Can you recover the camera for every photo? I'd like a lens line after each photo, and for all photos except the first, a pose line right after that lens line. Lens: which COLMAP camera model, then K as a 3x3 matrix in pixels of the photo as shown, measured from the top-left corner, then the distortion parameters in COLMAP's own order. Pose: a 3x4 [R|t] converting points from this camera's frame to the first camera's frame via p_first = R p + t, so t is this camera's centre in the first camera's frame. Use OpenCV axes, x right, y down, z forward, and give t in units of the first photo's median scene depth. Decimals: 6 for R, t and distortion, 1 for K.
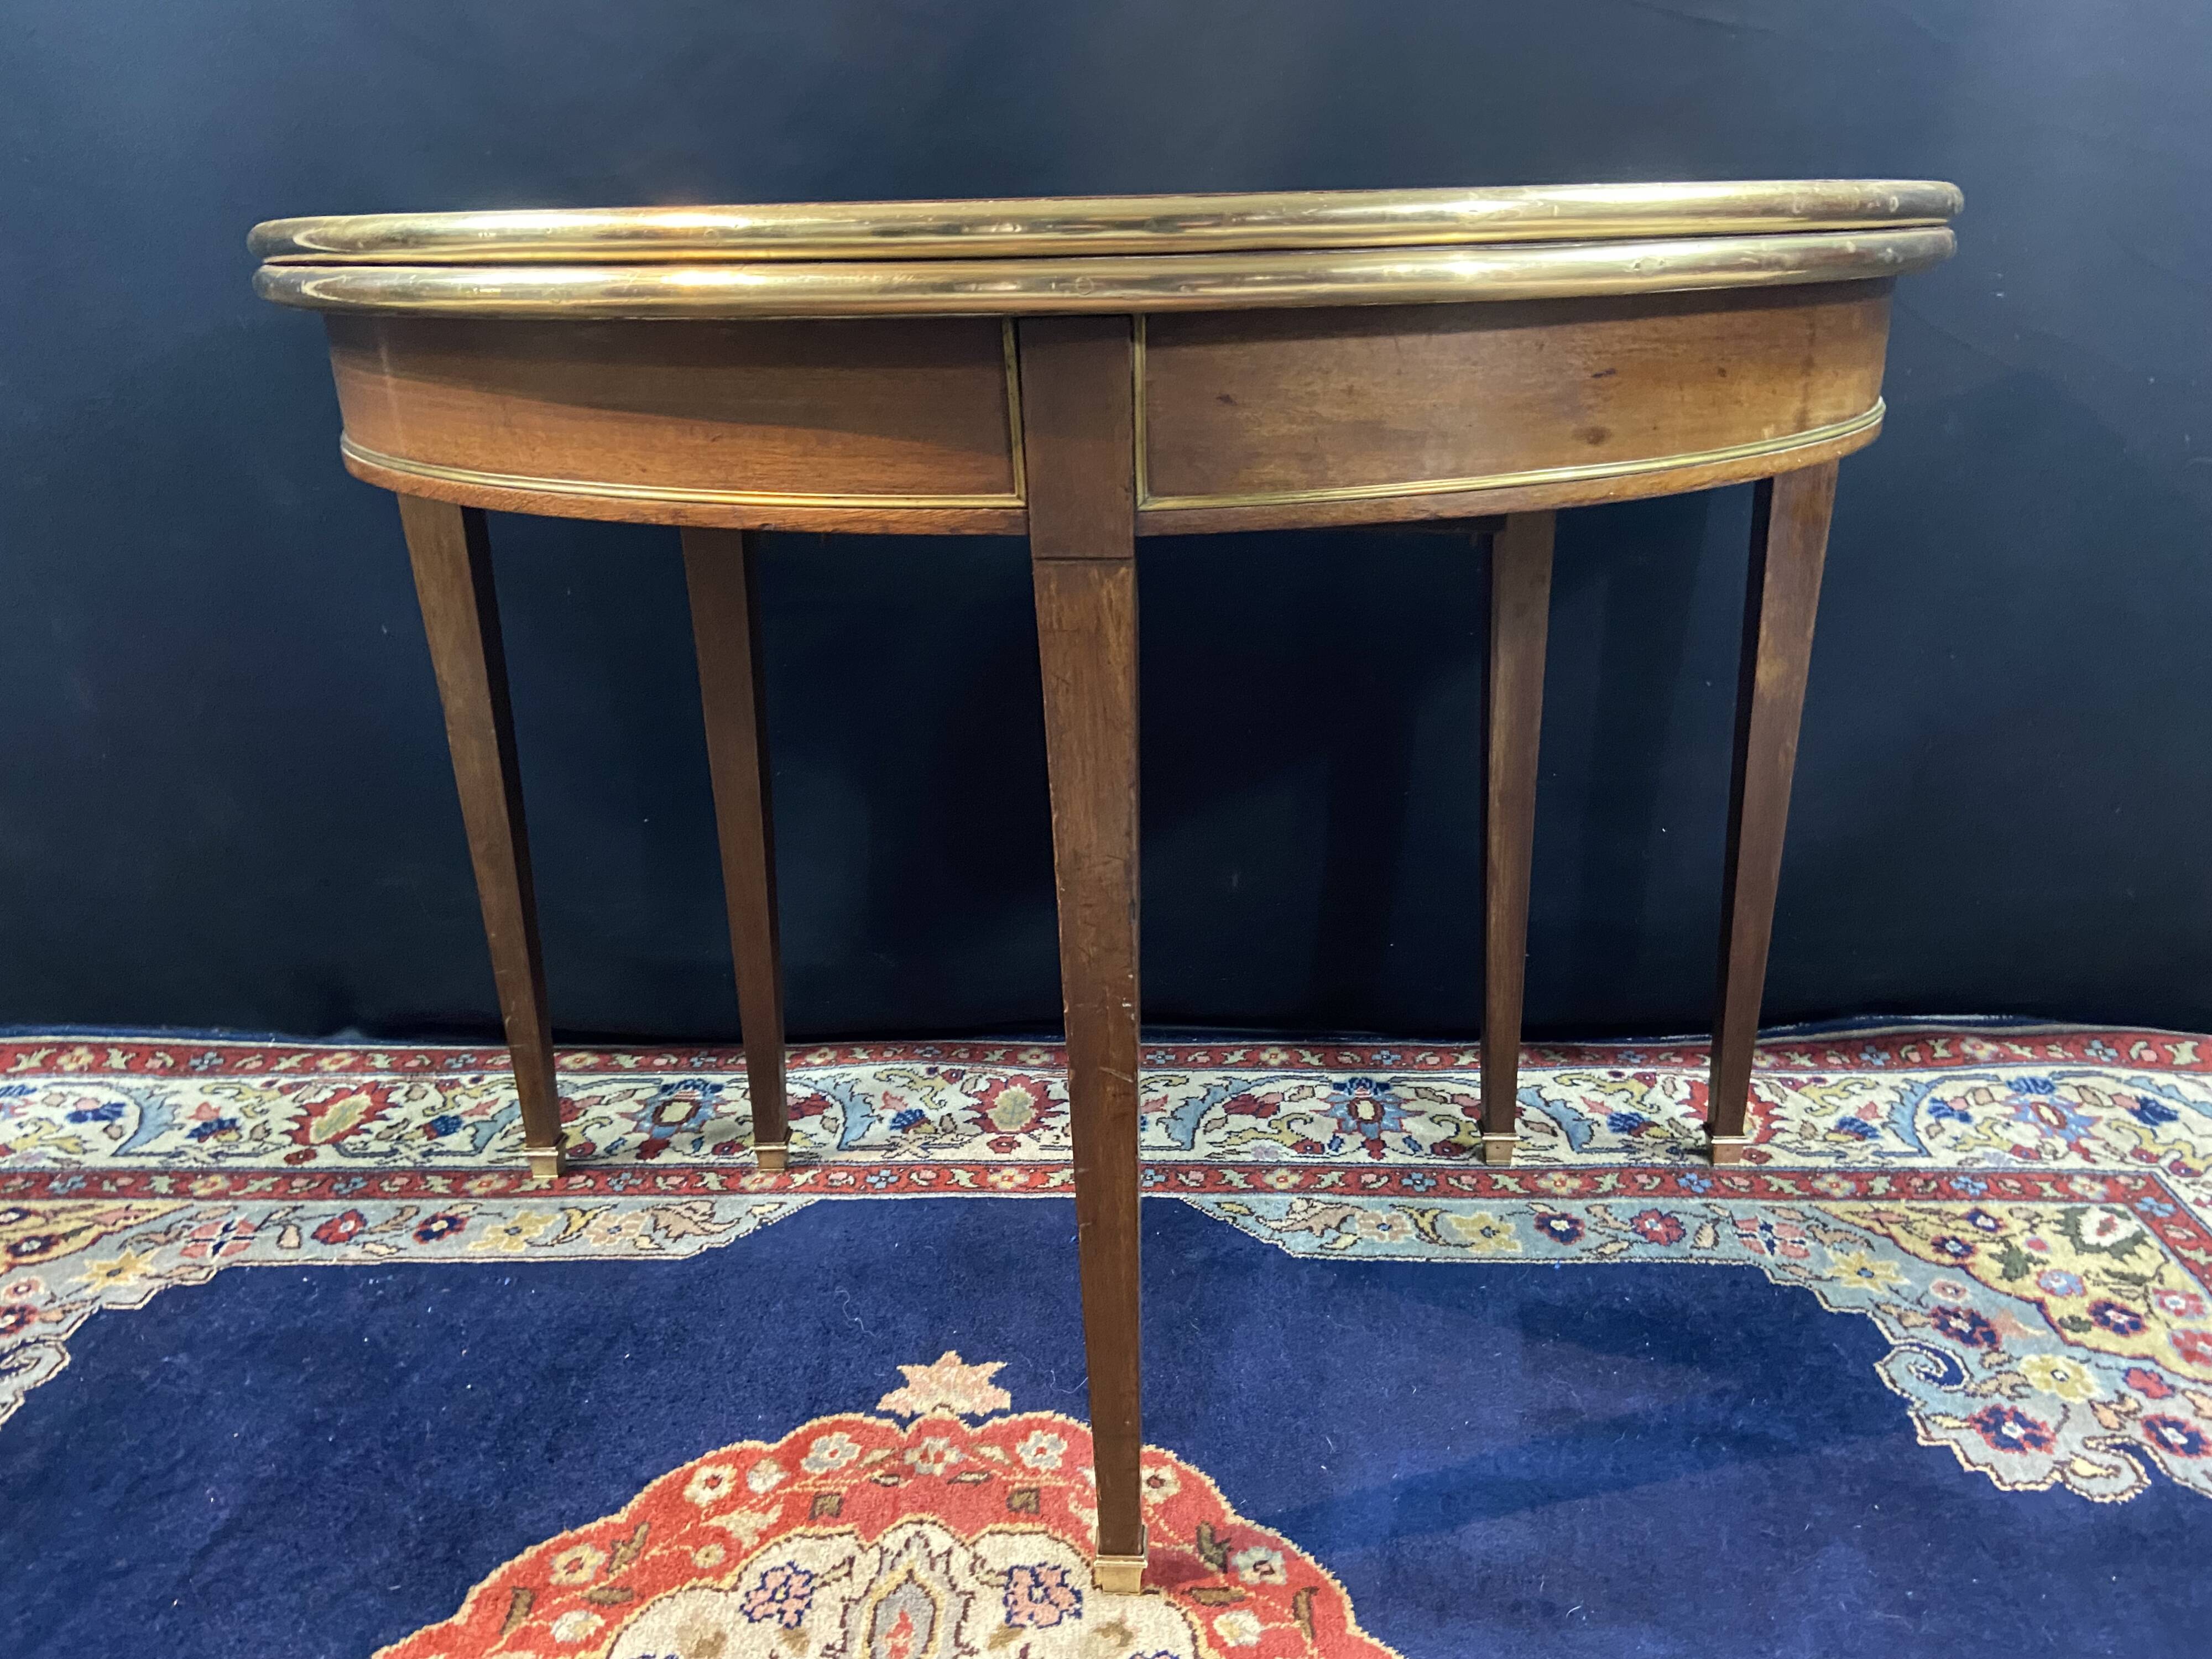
lens RADIAL K [[1675.9, 0, 1128.4], [0, 1675.9, 805.5], [0, 0, 1]] dist [0.124694, -0.167108]
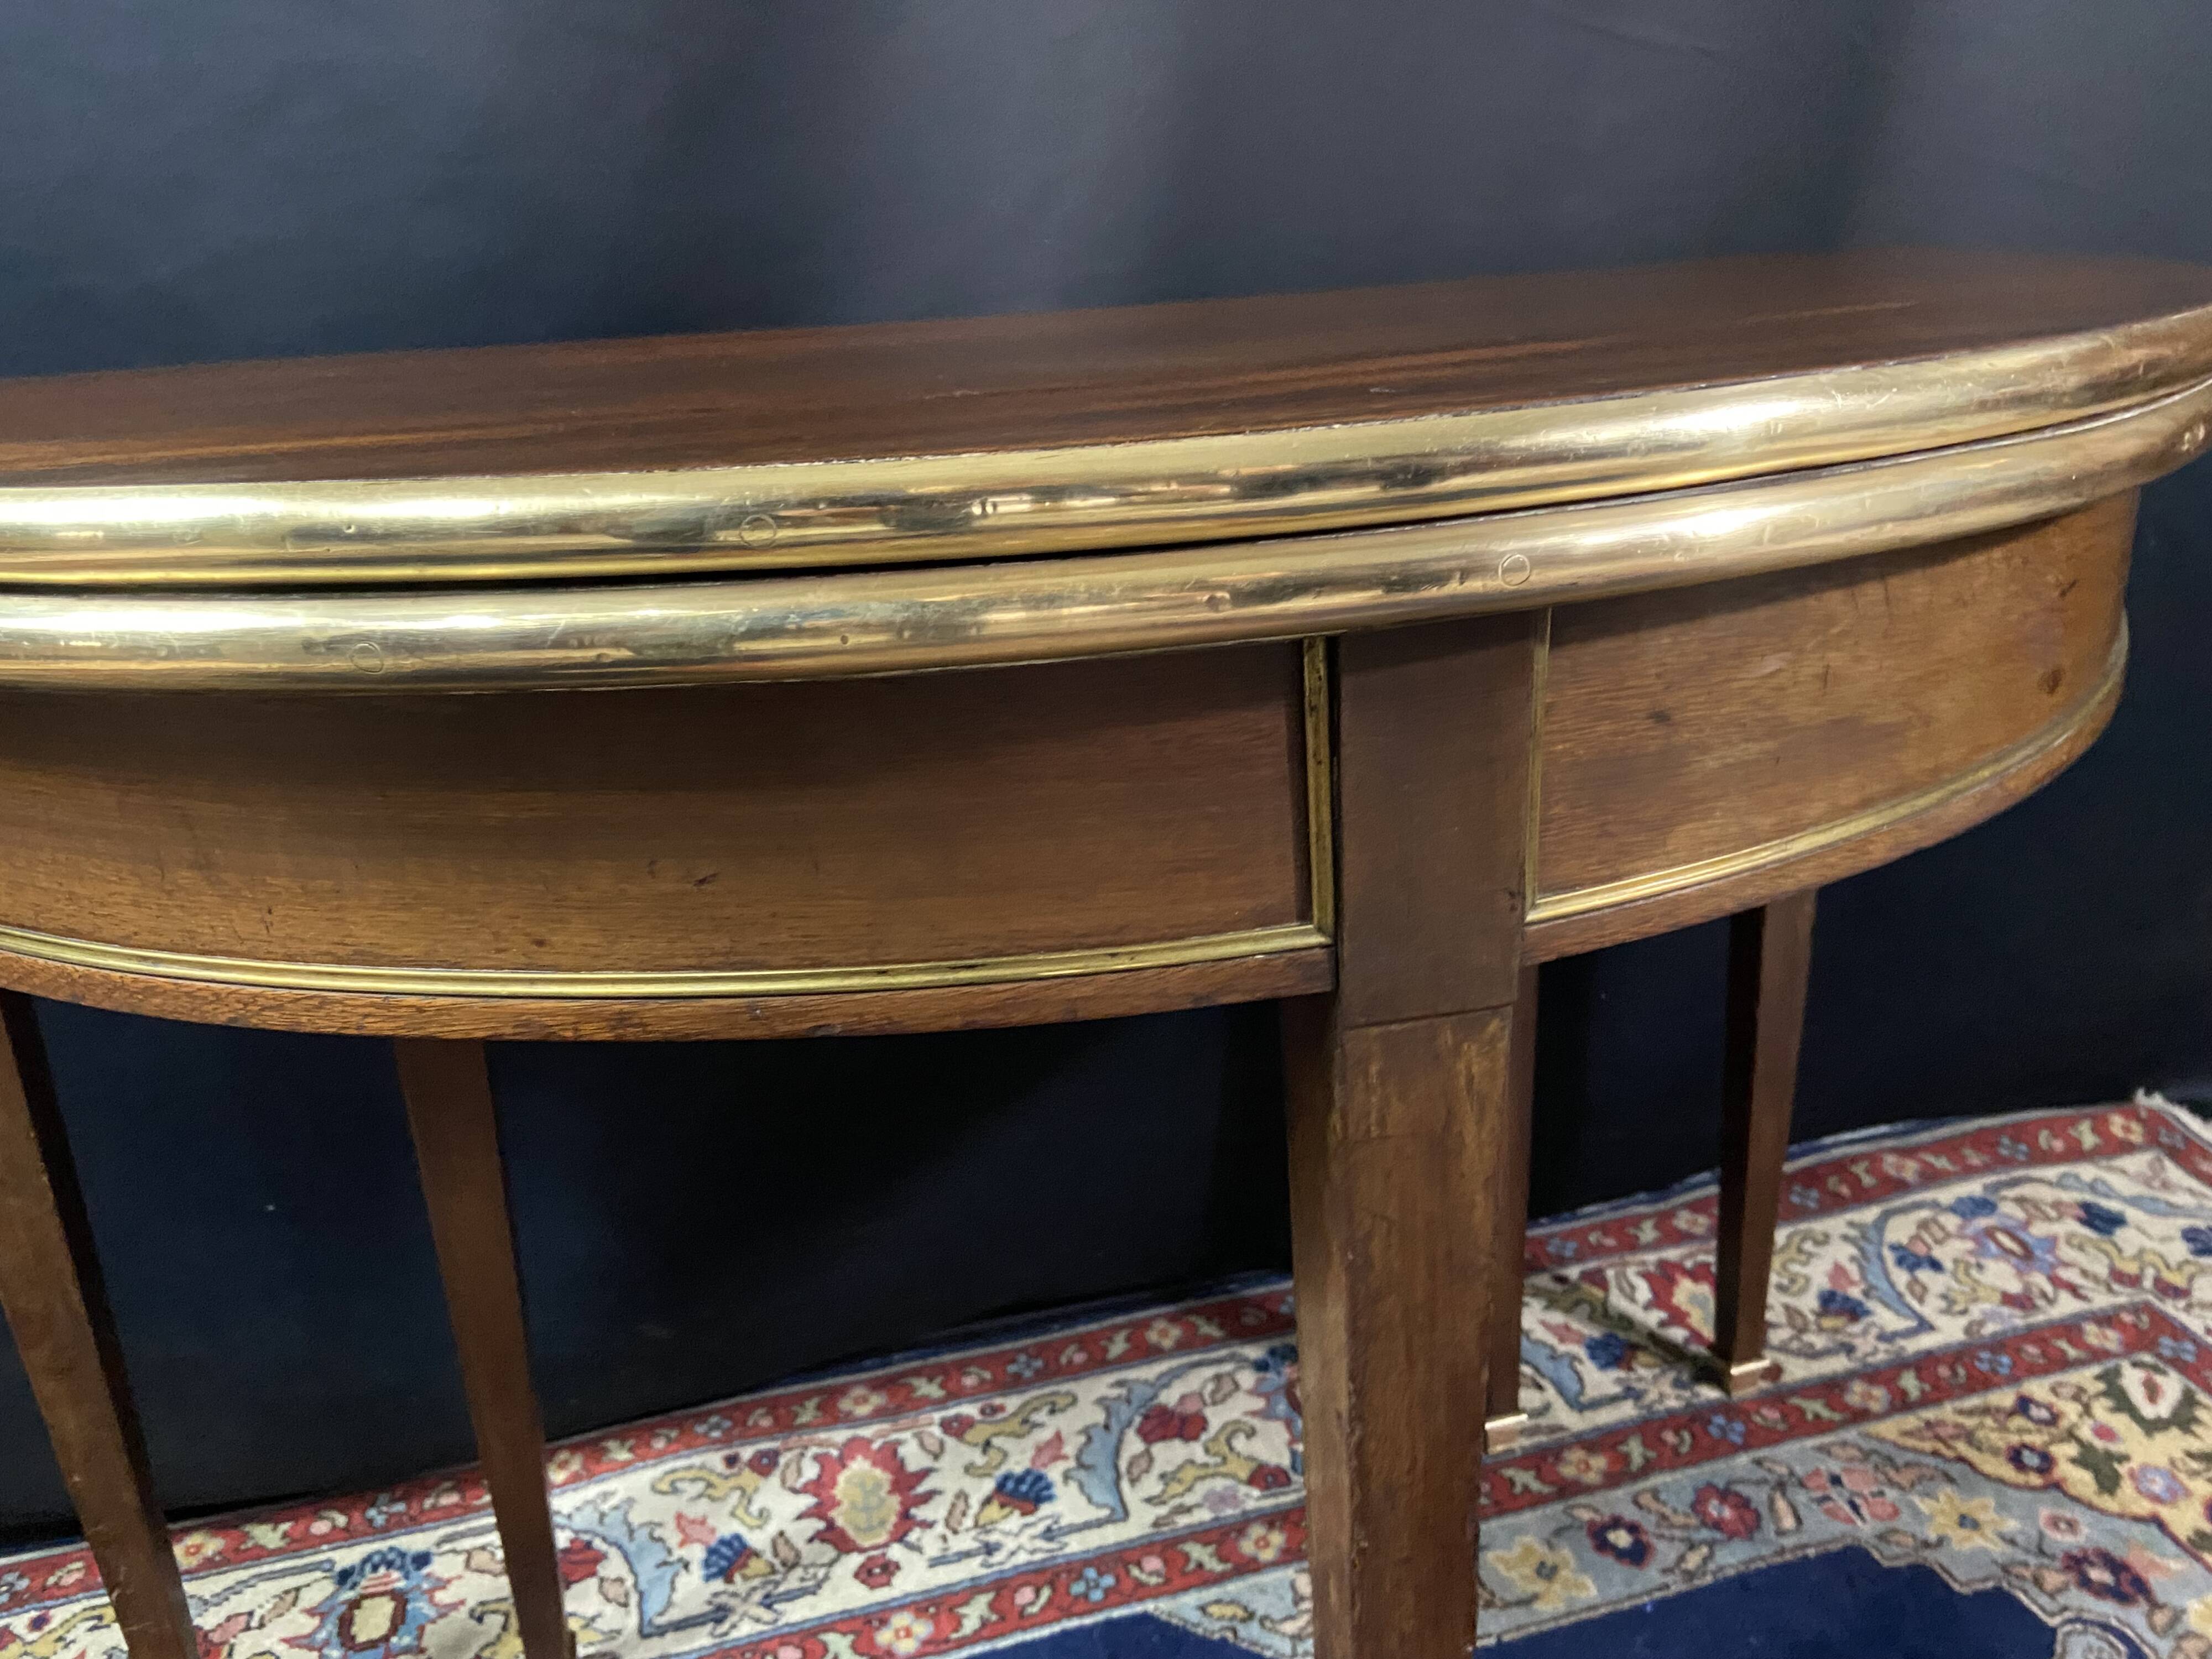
lens RADIAL K [[1675.9, 0, 1090.5], [0, 1675.9, 796.9], [0, 0, 1]] dist [0.124694, -0.167108]
pose [[0.953958, -0.123383, 0.273386, -0.160619], [0.125029, 0.992087, 0.011463, -0.138774], [-0.272637, 0.023246, 0.961836, 0.286568]]
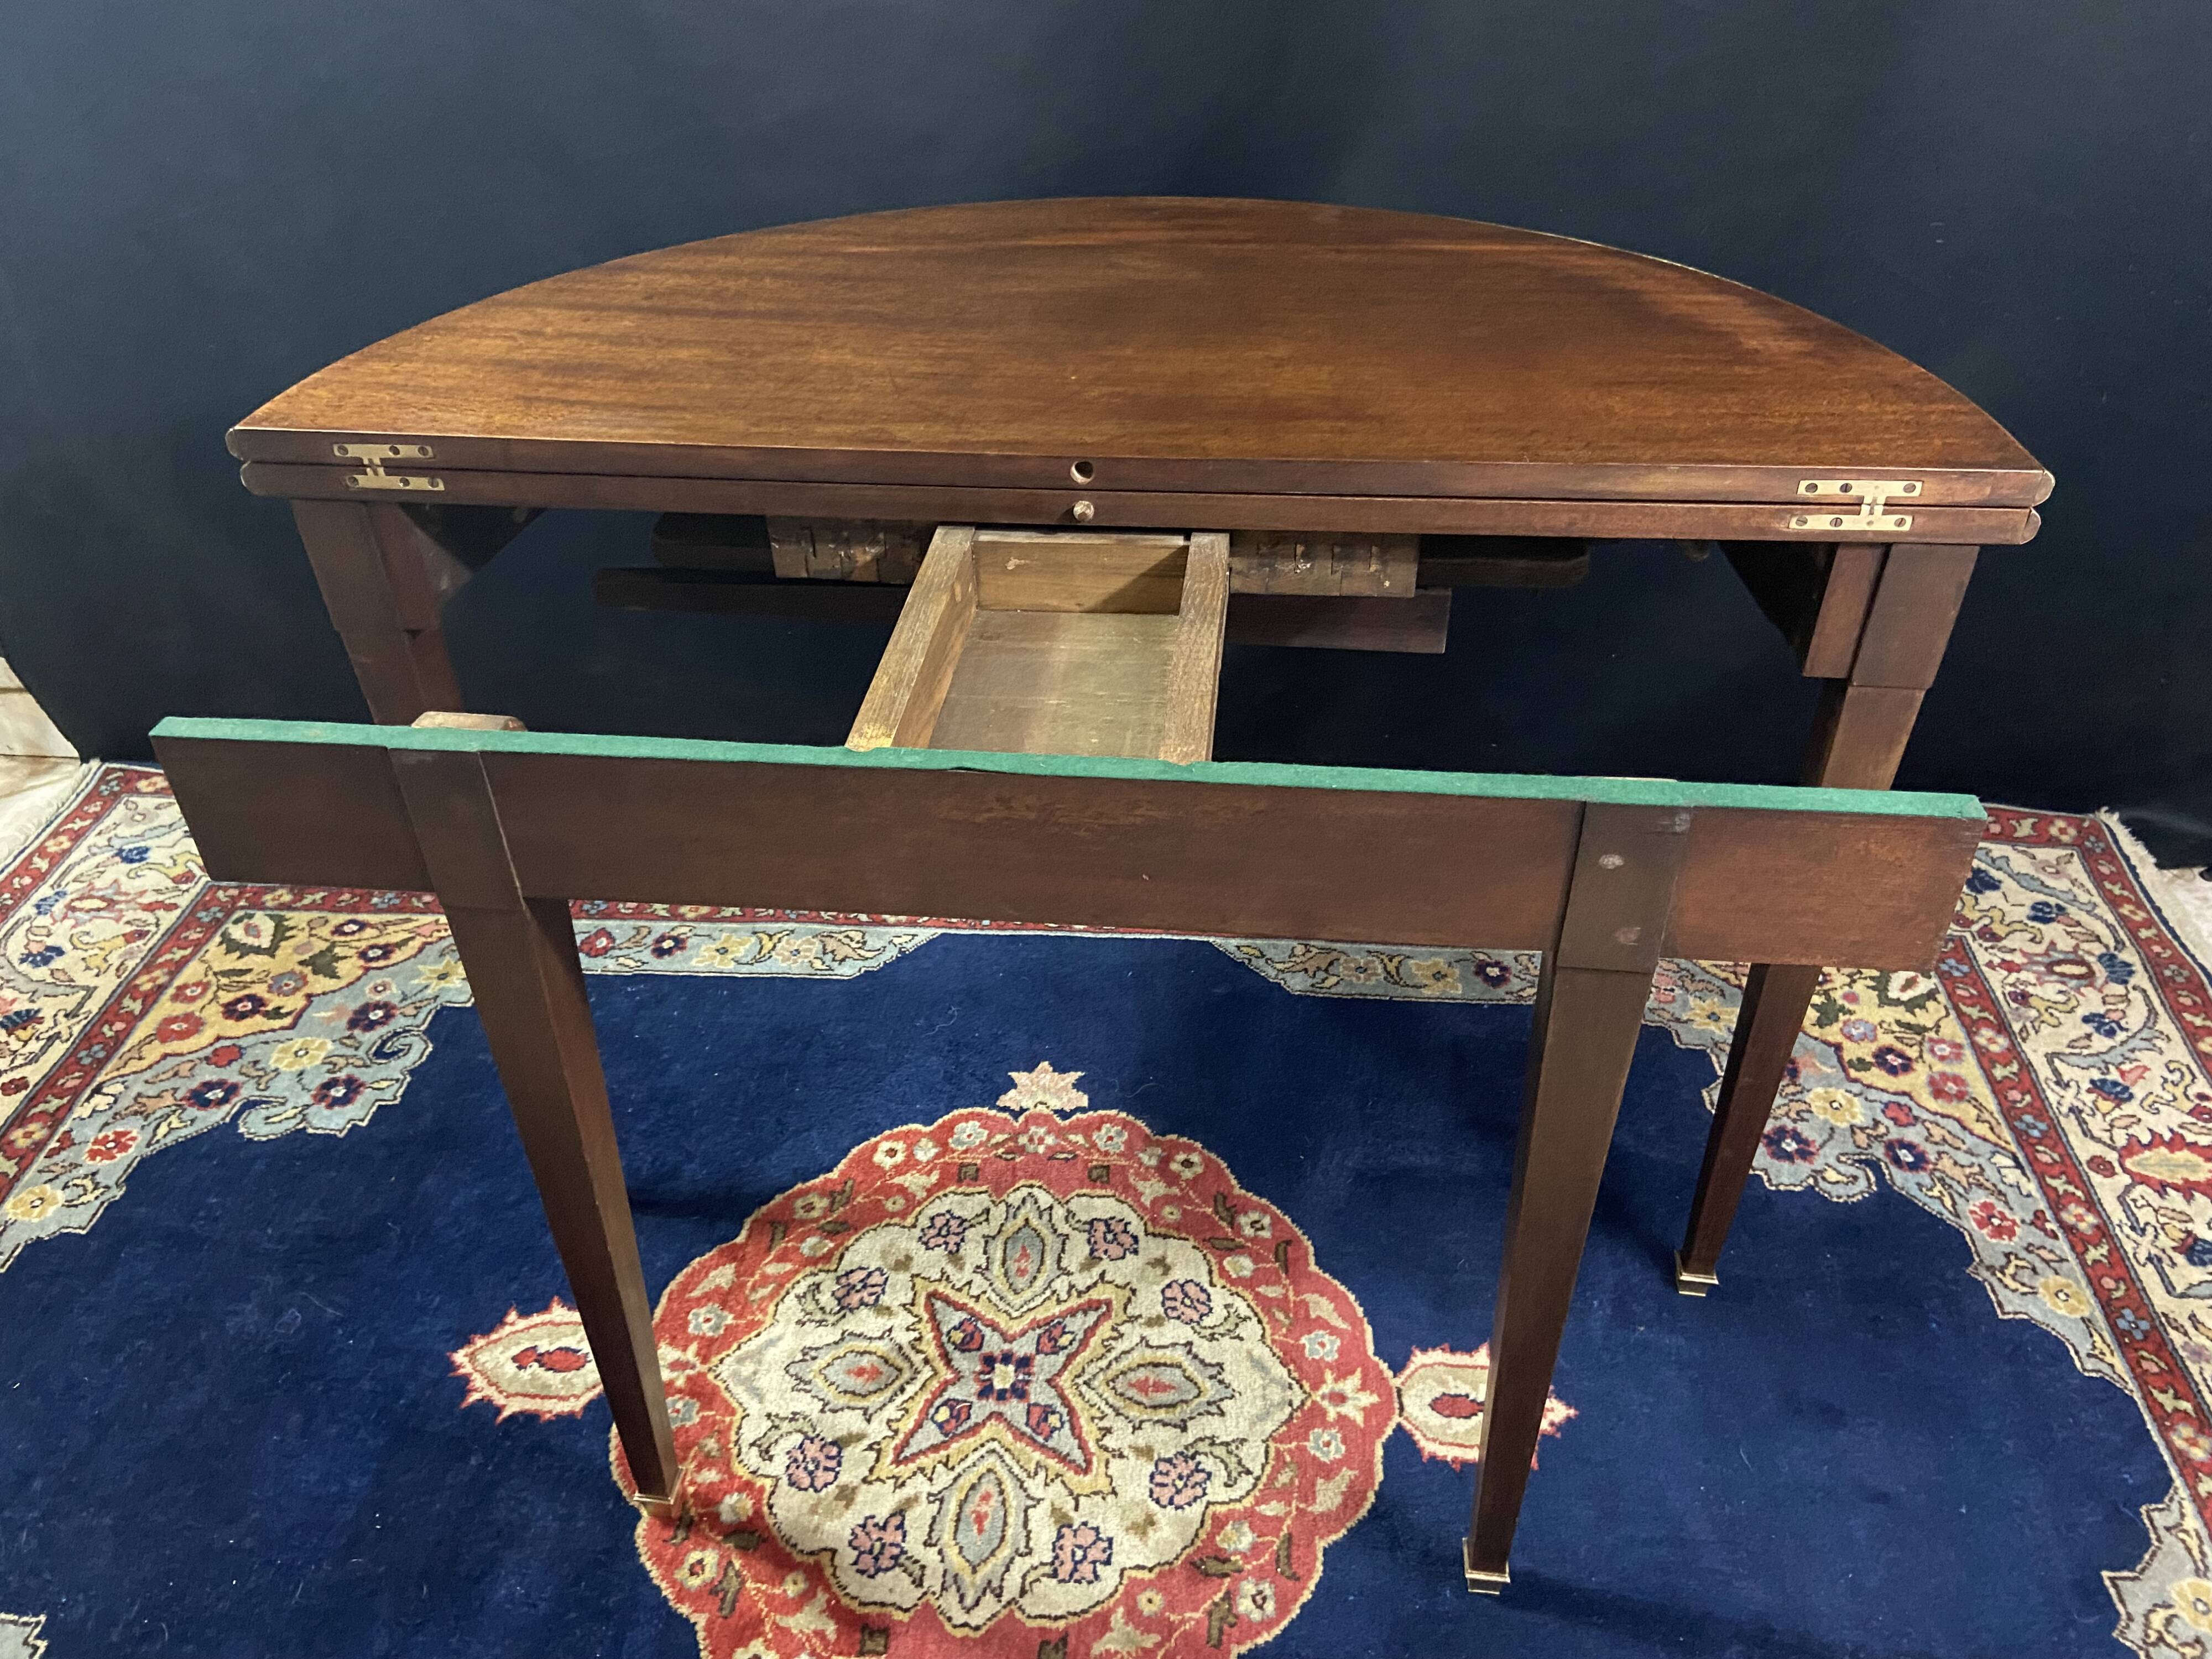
lens RADIAL K [[1675.9, 0, 1089.0], [0, 1675.9, 837.8], [0, 0, 1]] dist [0.124694, -0.167108]
pose [[0.998893, 0.022682, -0.041209, -0.012591], [-0.009314, 0.954091, 0.299371, -0.251809], [0.046108, -0.298656, 0.953246, -0.257490]]
